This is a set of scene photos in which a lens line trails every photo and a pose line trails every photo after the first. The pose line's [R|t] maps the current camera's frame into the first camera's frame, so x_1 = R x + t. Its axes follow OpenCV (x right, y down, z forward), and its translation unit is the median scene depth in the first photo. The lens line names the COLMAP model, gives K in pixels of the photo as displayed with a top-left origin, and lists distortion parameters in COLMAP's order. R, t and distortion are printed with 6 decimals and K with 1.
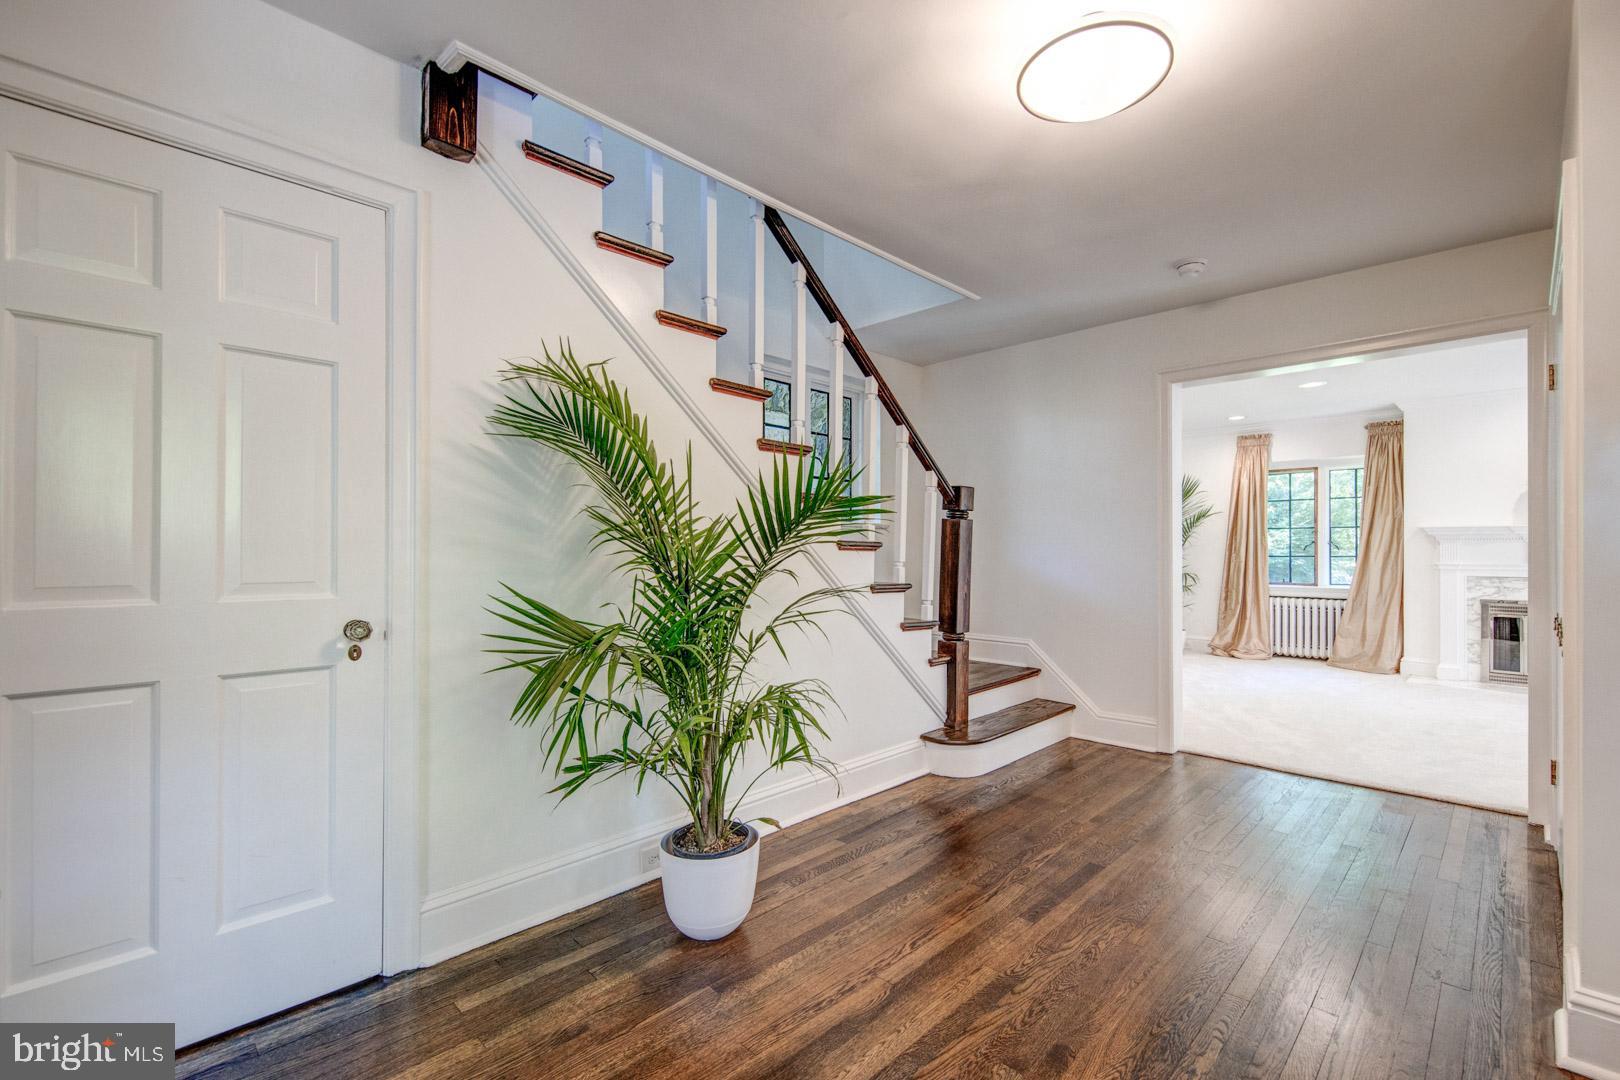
lens RADIAL K [[707.0, 0, 809.6], [0, 707.0, 543.6], [0, 0, 1]] dist [-0.002992, 0.000200]
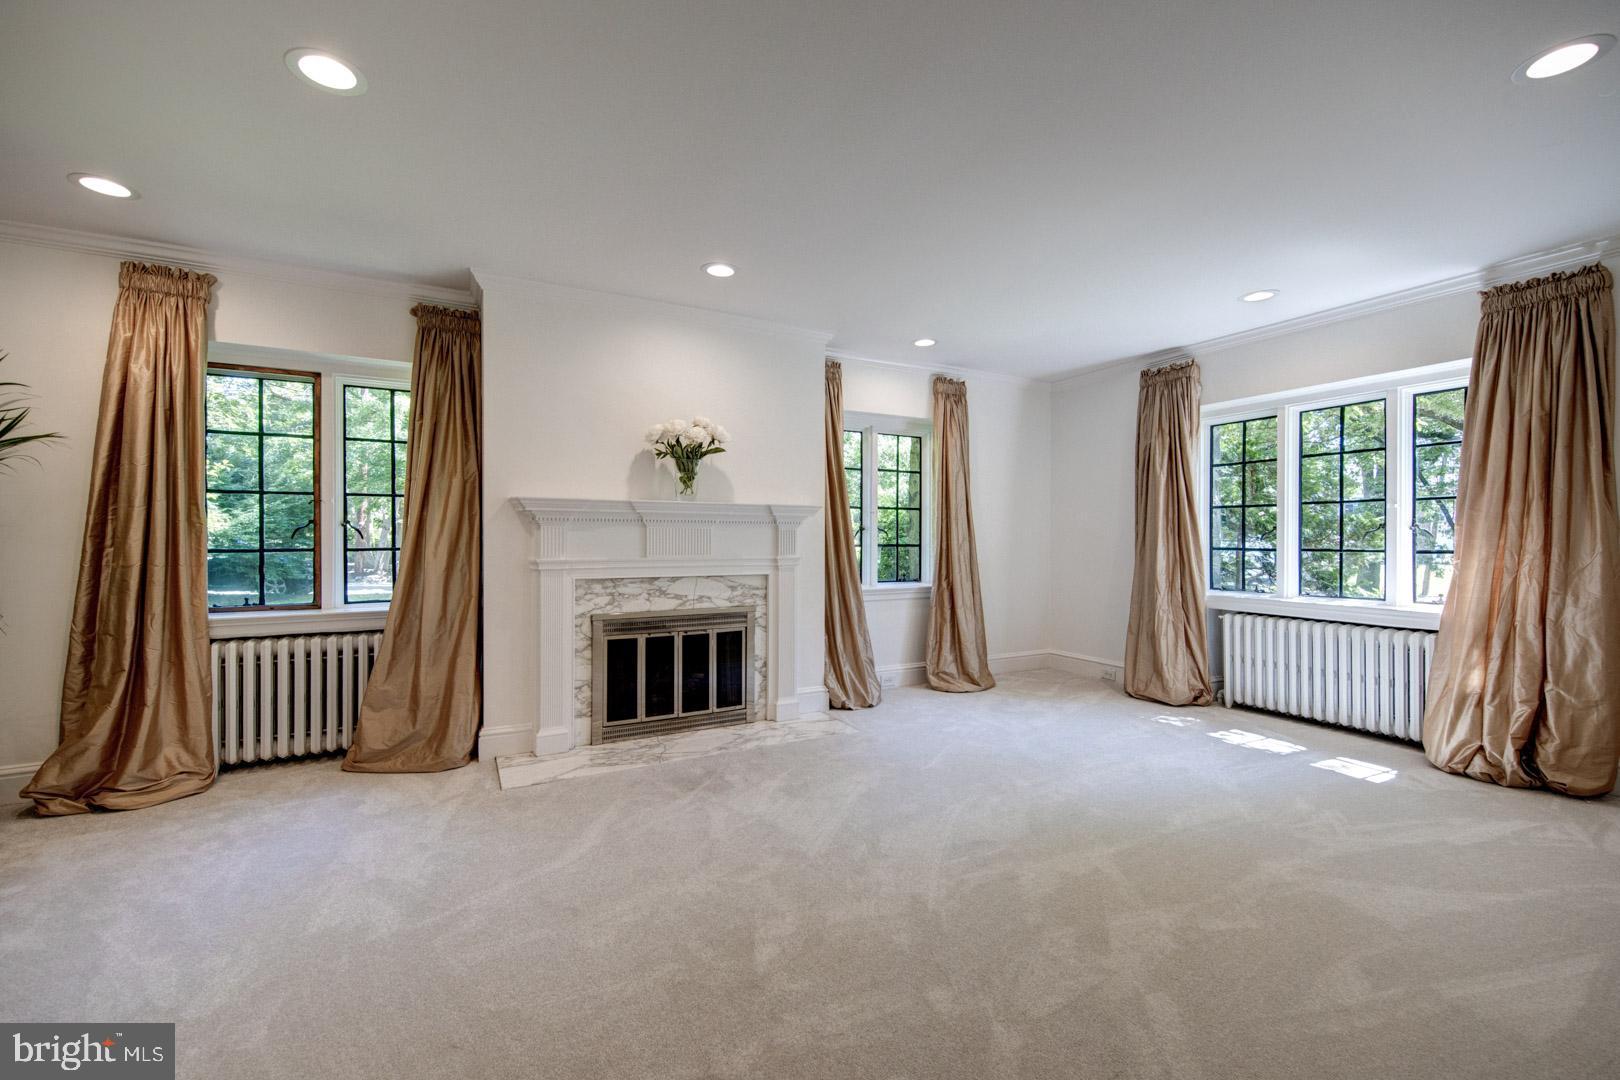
lens RADIAL K [[657.1, 0, 822.3], [0, 657.1, 534.4], [0, 0, 1]] dist [0.008500, -0.000261]
pose [[0.263195, -0.004009, 0.964734, 0.373581], [-0.006318, 0.999963, 0.005879, 0.001720], [-0.964722, -0.007643, 0.263160, 0.552757]]
